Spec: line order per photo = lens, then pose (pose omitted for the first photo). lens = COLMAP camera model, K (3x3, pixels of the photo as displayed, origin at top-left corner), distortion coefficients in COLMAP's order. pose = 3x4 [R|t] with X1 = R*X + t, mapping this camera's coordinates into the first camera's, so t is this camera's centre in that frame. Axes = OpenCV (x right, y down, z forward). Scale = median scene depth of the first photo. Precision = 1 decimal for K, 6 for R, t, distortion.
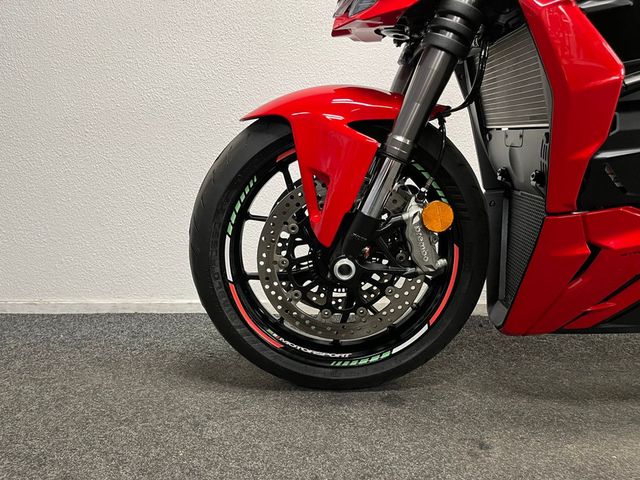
lens RADIAL K [[489.6, 0, 320.0], [0, 489.6, 240.0], [0, 0, 1]] dist [0.027186, -0.000455]
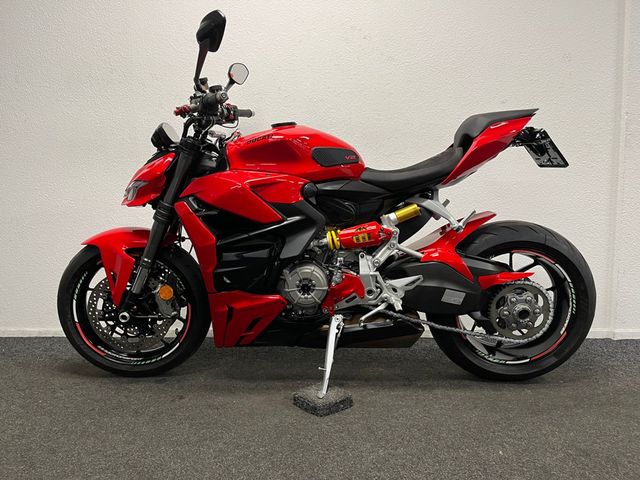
lens RADIAL K [[482.2, 0, 320.0], [0, 482.2, 240.0], [0, 0, 1]] dist [-0.004149, -0.006985]
pose [[0.999598, 0.000025, 0.028336, 0.752006], [0.001148, 0.999143, -0.041374, -0.167536], [-0.028313, 0.041390, 0.998742, -1.010229]]
